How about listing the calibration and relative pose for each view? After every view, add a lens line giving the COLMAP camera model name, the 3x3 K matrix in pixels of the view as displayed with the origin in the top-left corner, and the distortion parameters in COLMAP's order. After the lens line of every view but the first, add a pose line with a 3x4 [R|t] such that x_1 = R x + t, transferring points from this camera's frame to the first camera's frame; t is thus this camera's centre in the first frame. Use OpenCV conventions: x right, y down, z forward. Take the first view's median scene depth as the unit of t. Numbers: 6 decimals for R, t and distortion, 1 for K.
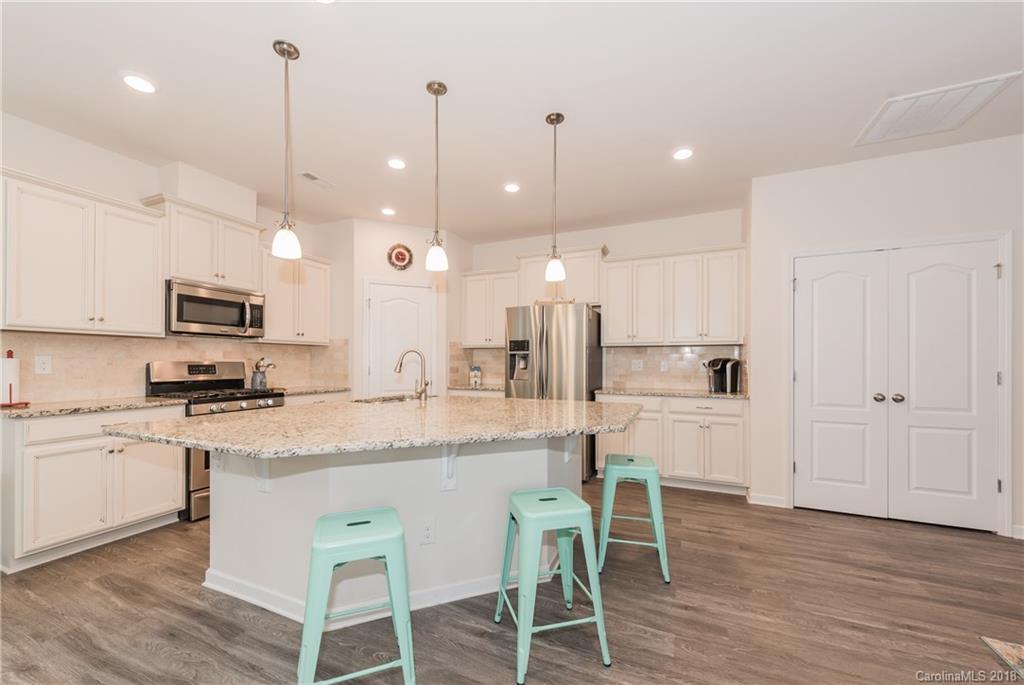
lens RADIAL K [[400.4, 0, 519.3], [0, 400.4, 368.2], [0, 0, 1]] dist [0.009215, -0.000647]
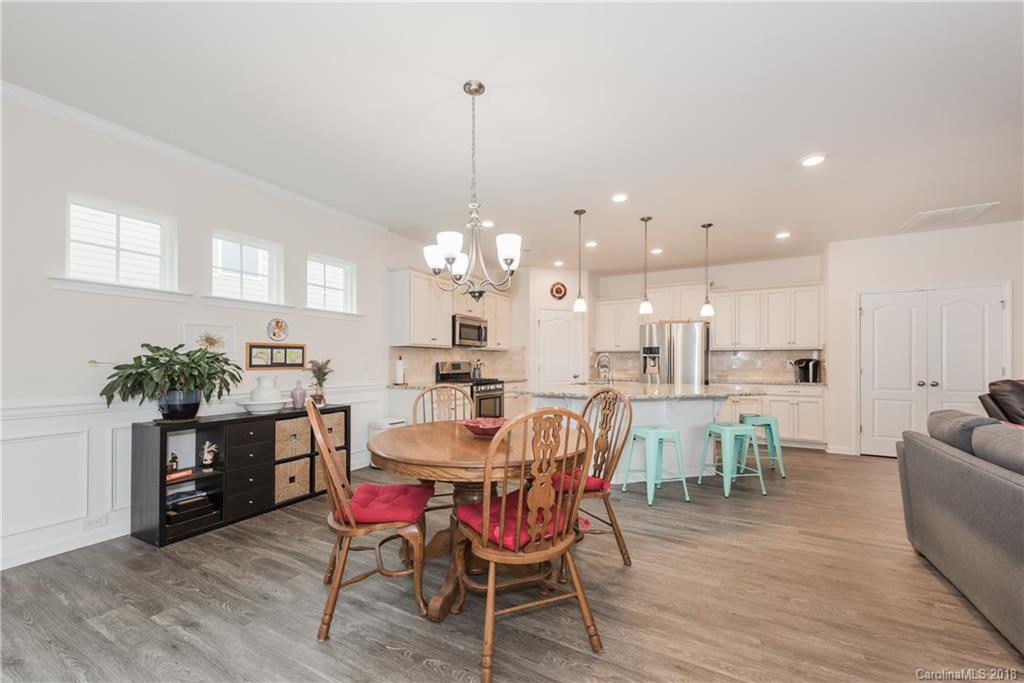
lens RADIAL K [[400.4, 0, 487.8], [0, 400.4, 362.2], [0, 0, 1]] dist [0.009215, -0.000647]
pose [[0.990327, -0.002203, -0.138738, -0.422433], [0.000398, 0.999915, -0.013034, 0.006192], [0.138755, 0.012853, 0.990243, -0.597068]]
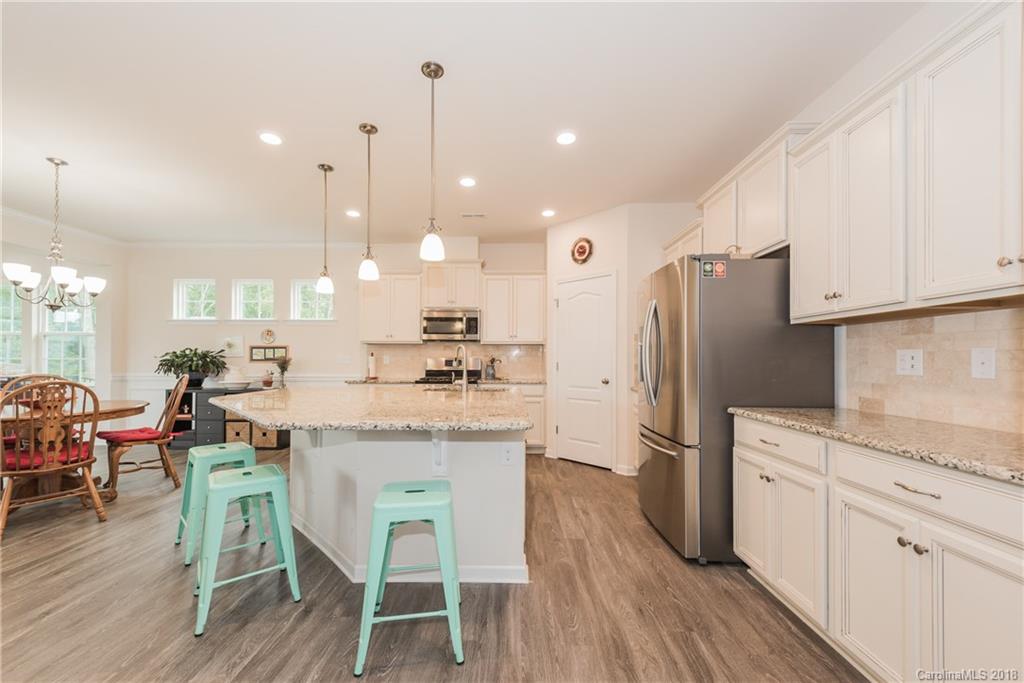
lens RADIAL K [[400.4, 0, 506.8], [0, 400.4, 355.1], [0, 0, 1]] dist [0.009215, -0.000647]
pose [[0.375834, -0.013557, -0.926588, 0.648192], [-0.015826, 0.999653, -0.021045, 0.000802], [0.926552, 0.022574, 0.375489, 0.566211]]
